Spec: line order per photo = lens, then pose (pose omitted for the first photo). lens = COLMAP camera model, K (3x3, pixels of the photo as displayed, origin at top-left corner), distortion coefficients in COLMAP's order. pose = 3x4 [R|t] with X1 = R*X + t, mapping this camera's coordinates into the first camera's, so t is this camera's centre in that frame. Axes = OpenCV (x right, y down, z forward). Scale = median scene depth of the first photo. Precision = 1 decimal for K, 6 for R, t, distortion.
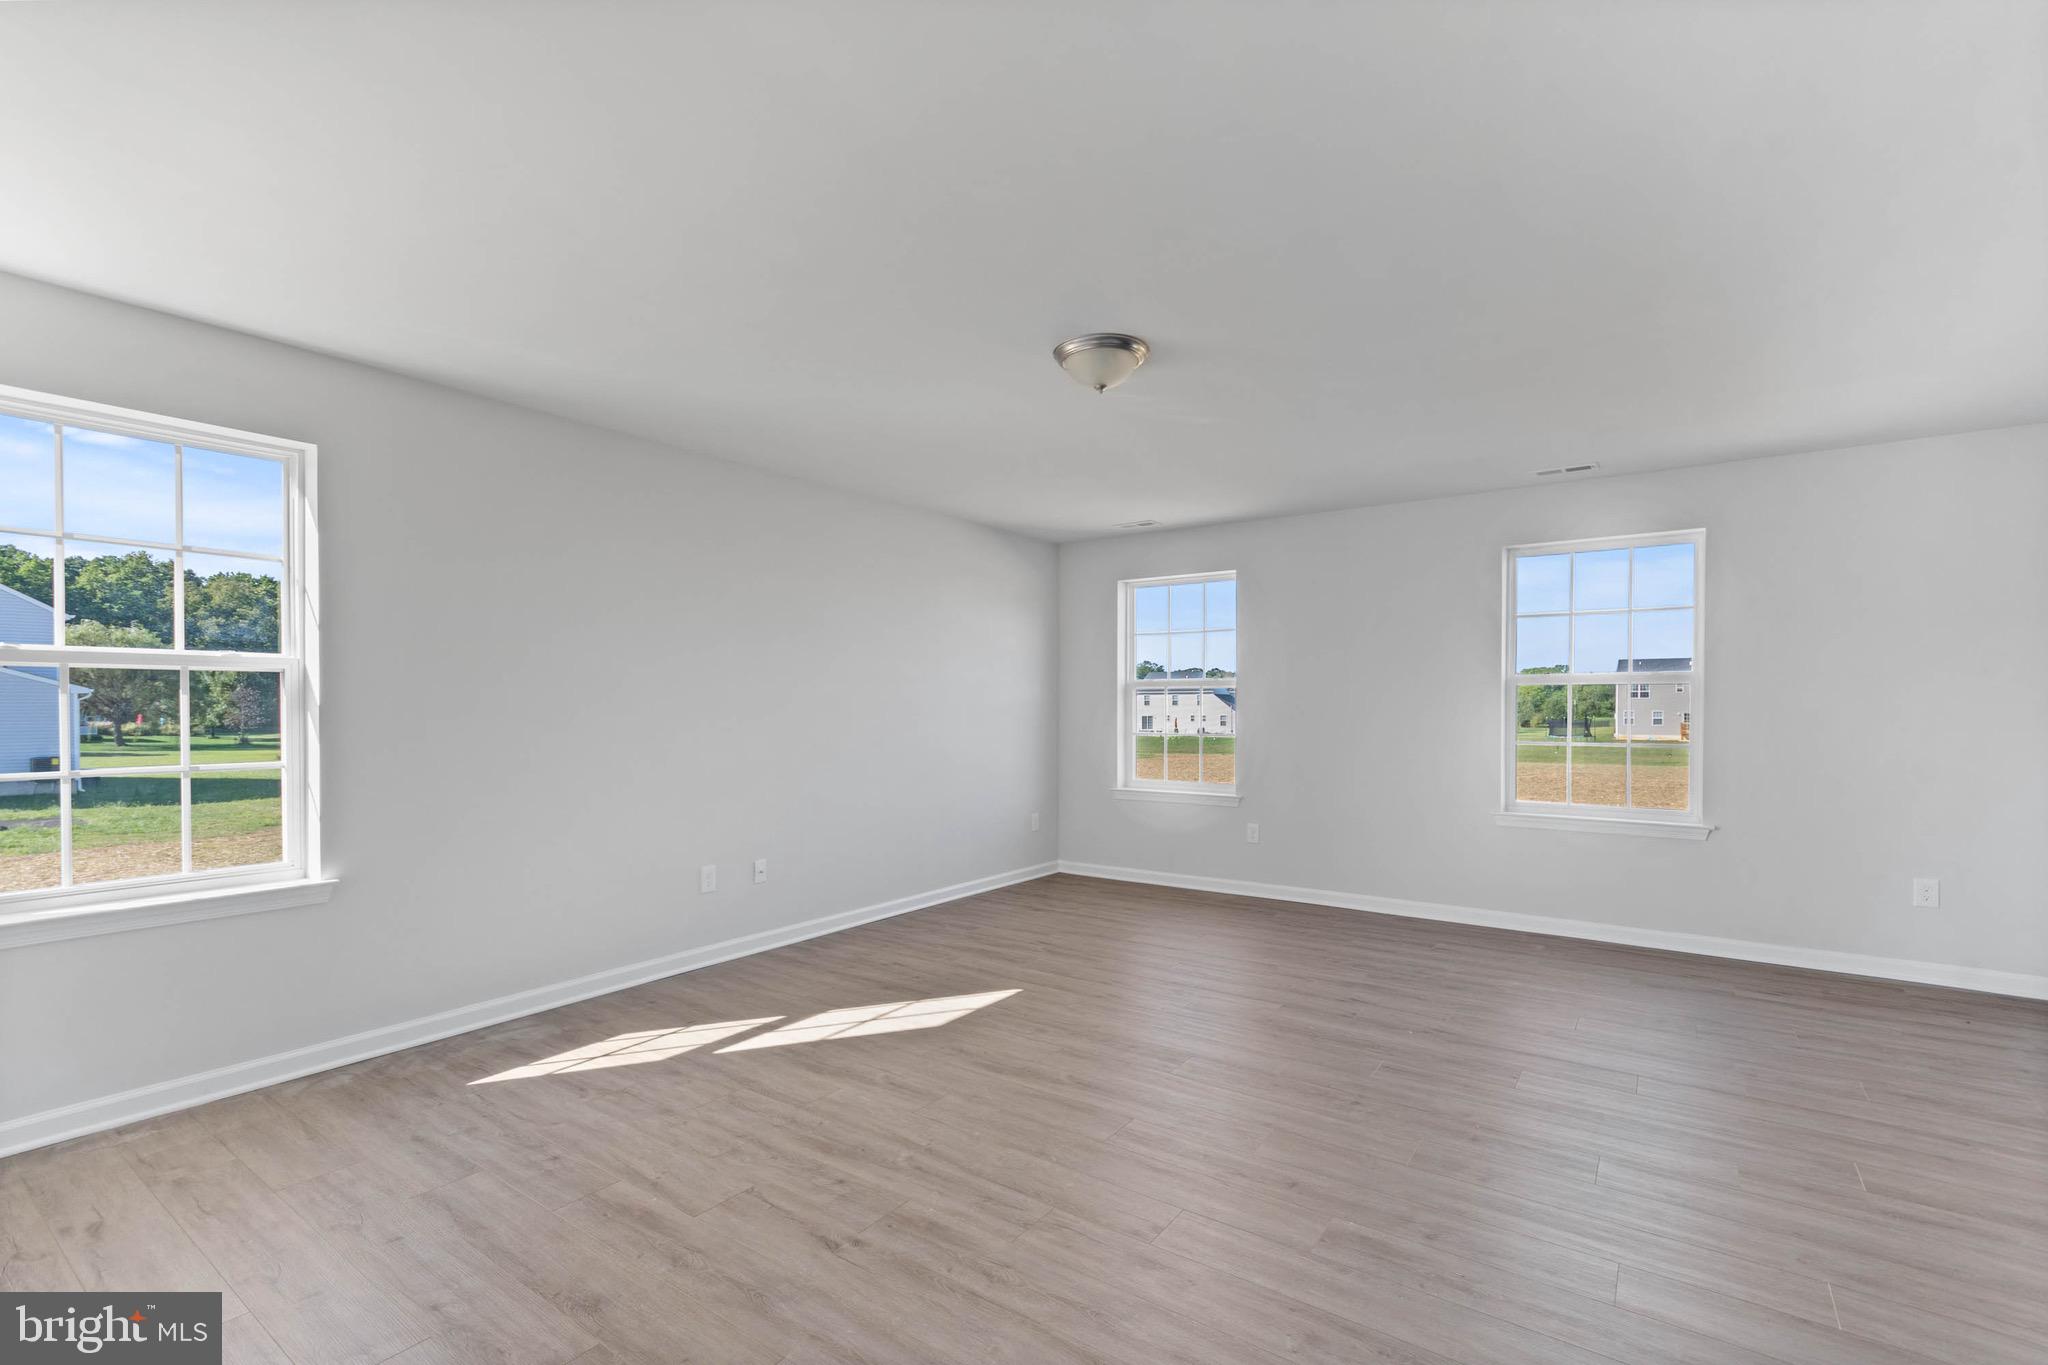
lens RADIAL K [[915.8, 0, 982.4], [0, 915.8, 702.1], [0, 0, 1]] dist [0.005398, -0.000102]
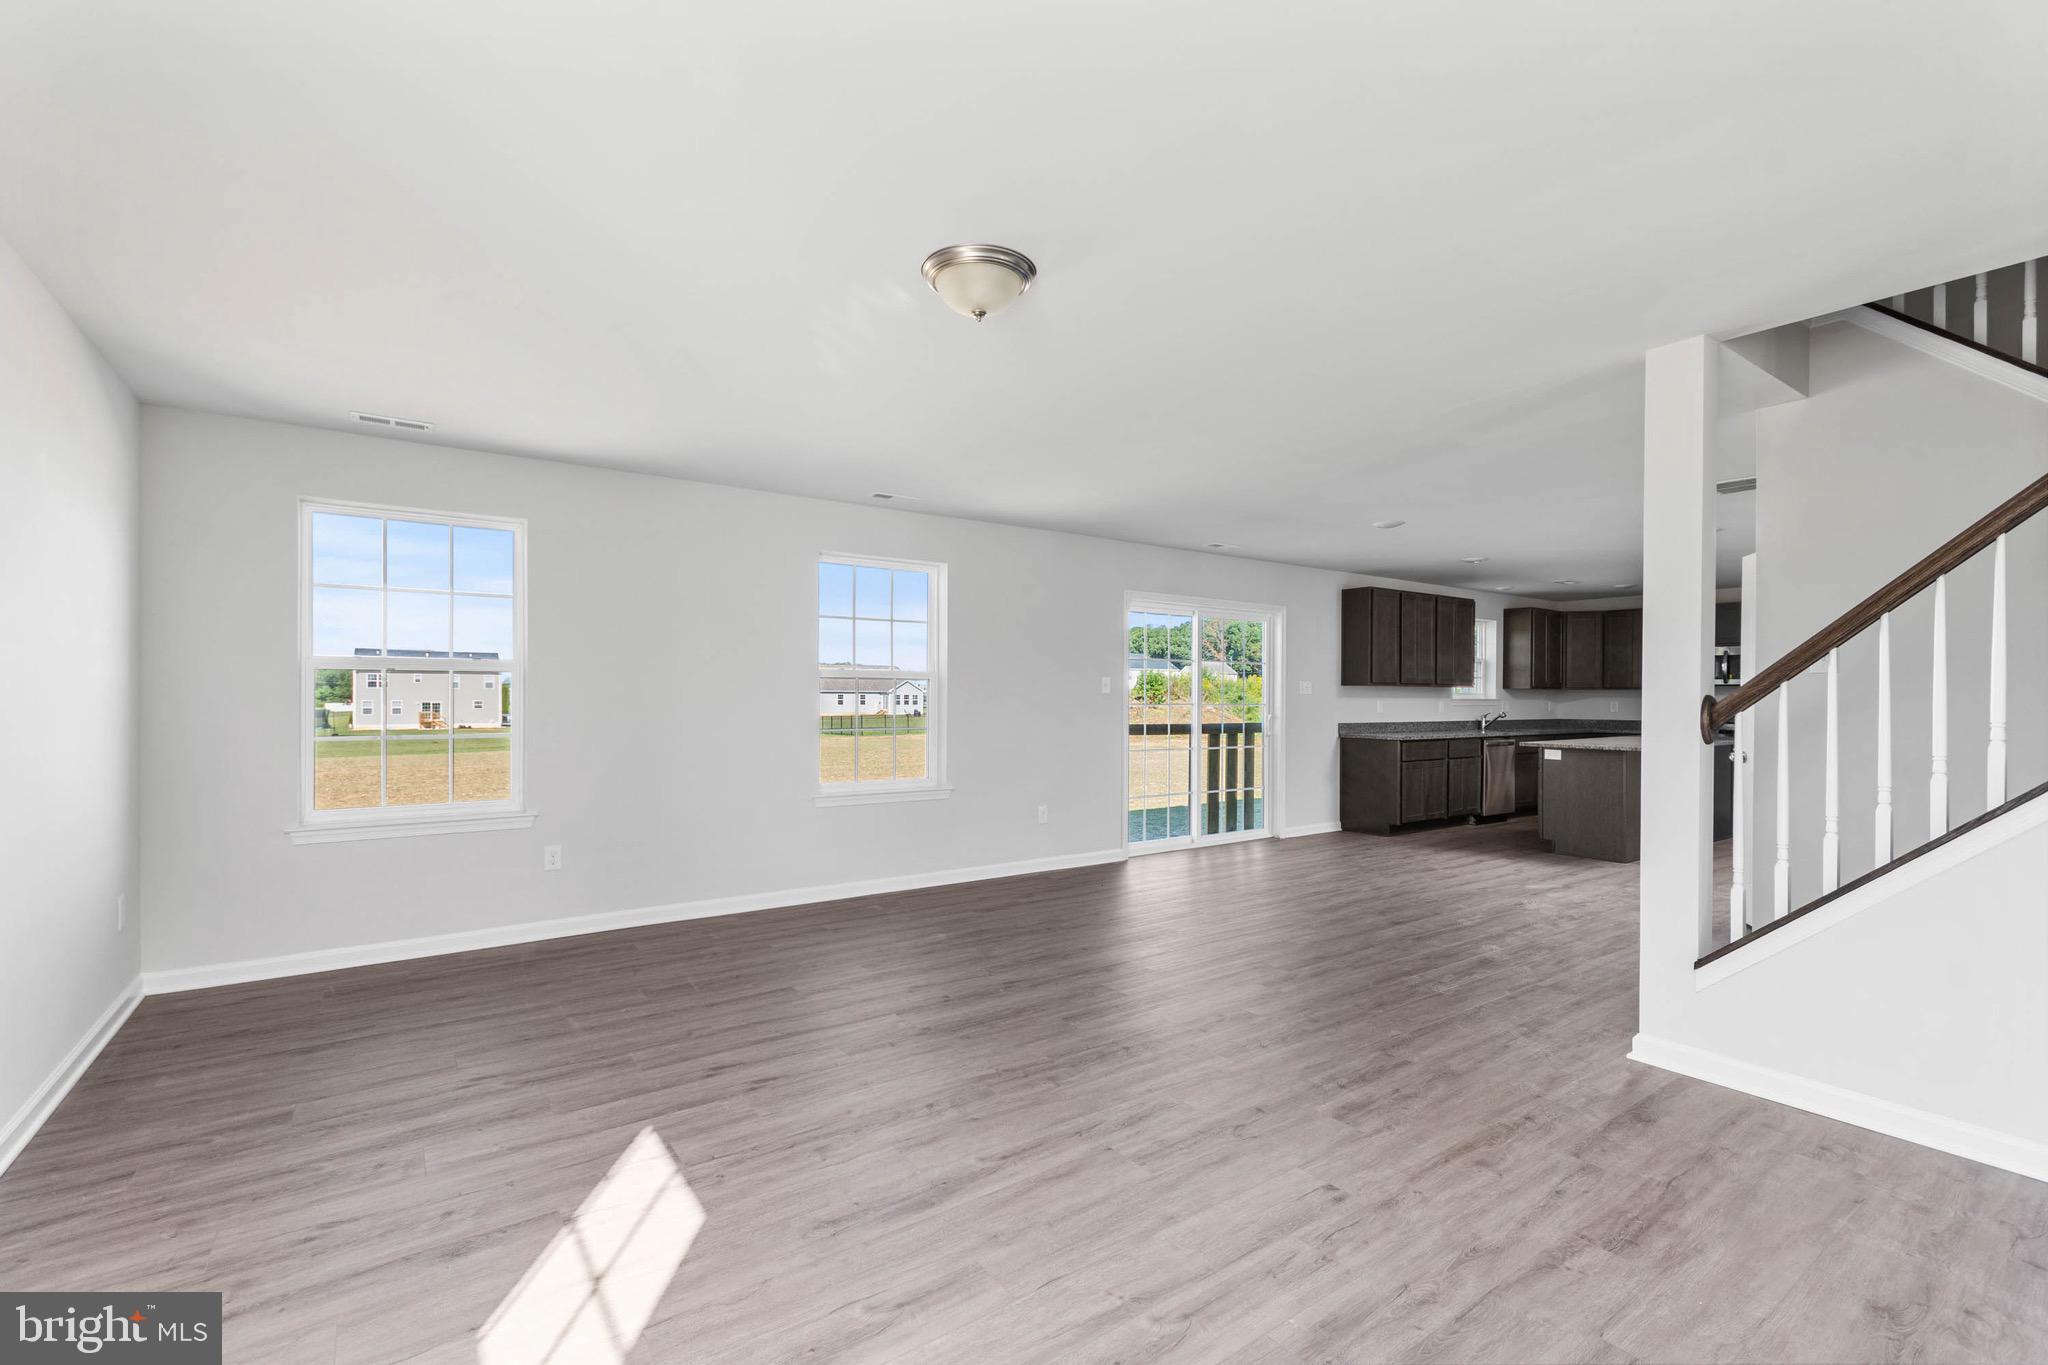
lens RADIAL K [[915.8, 0, 1042.2], [0, 915.8, 691.5], [0, 0, 1]] dist [0.005398, -0.000102]
pose [[0.282773, 0.008345, 0.959150, -0.499607], [-0.007957, 0.999948, -0.006354, 0.002833], [-0.959154, -0.005836, 0.282825, 0.546921]]
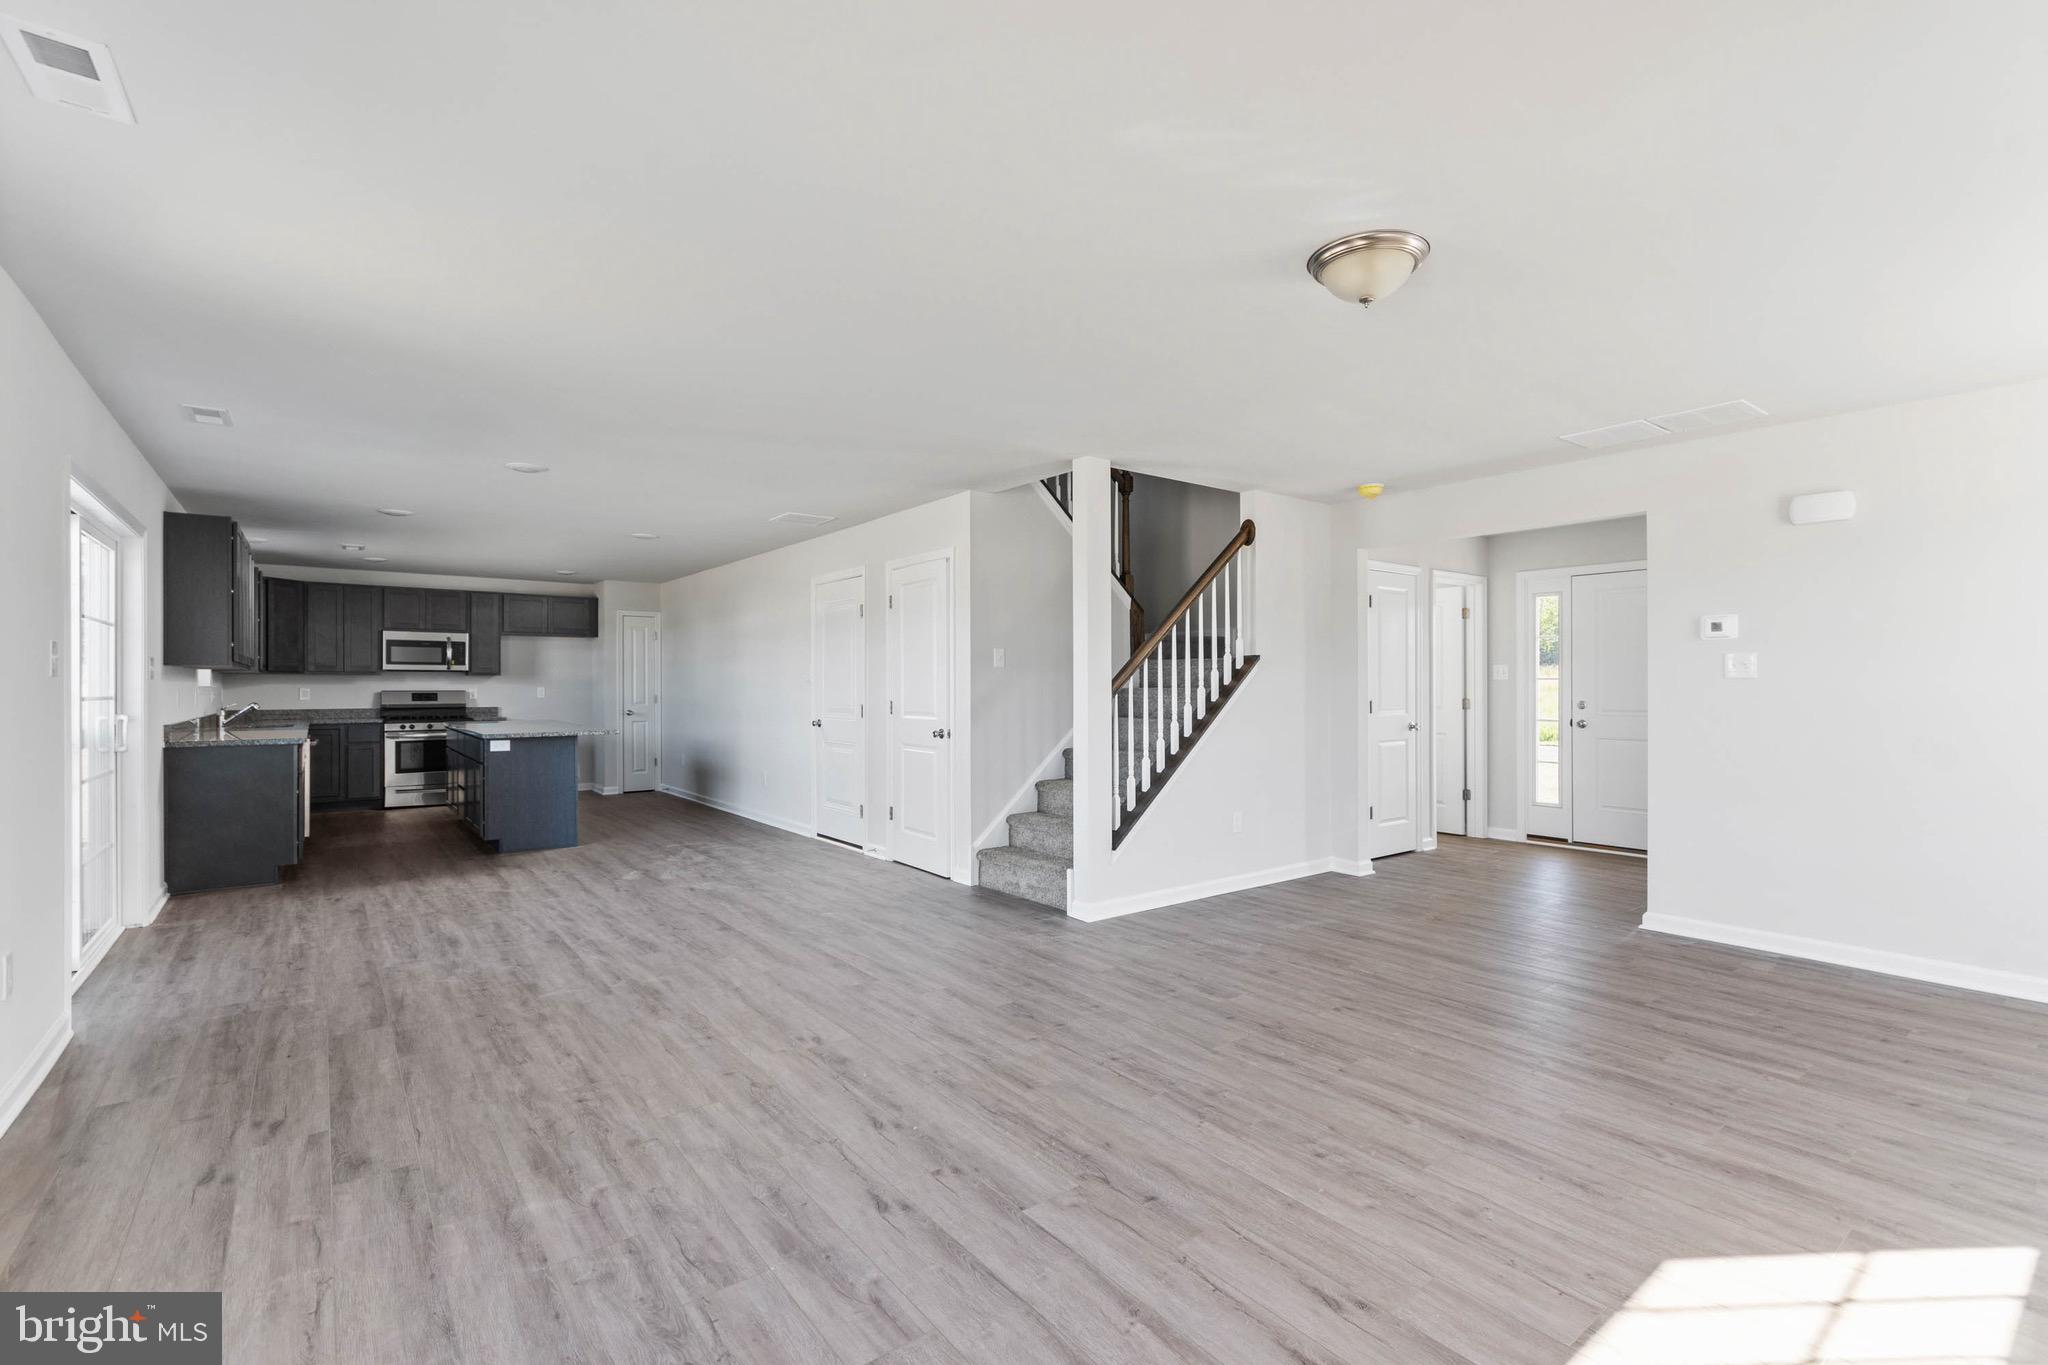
lens RADIAL K [[915.8, 0, 1038.8], [0, 915.8, 690.0], [0, 0, 1]] dist [0.005398, -0.000102]
pose [[-0.971055, 0.000930, 0.238854, 0.167587], [0.000822, 1.000000, -0.000550, 0.008762], [-0.238854, -0.000338, -0.971055, 1.433213]]
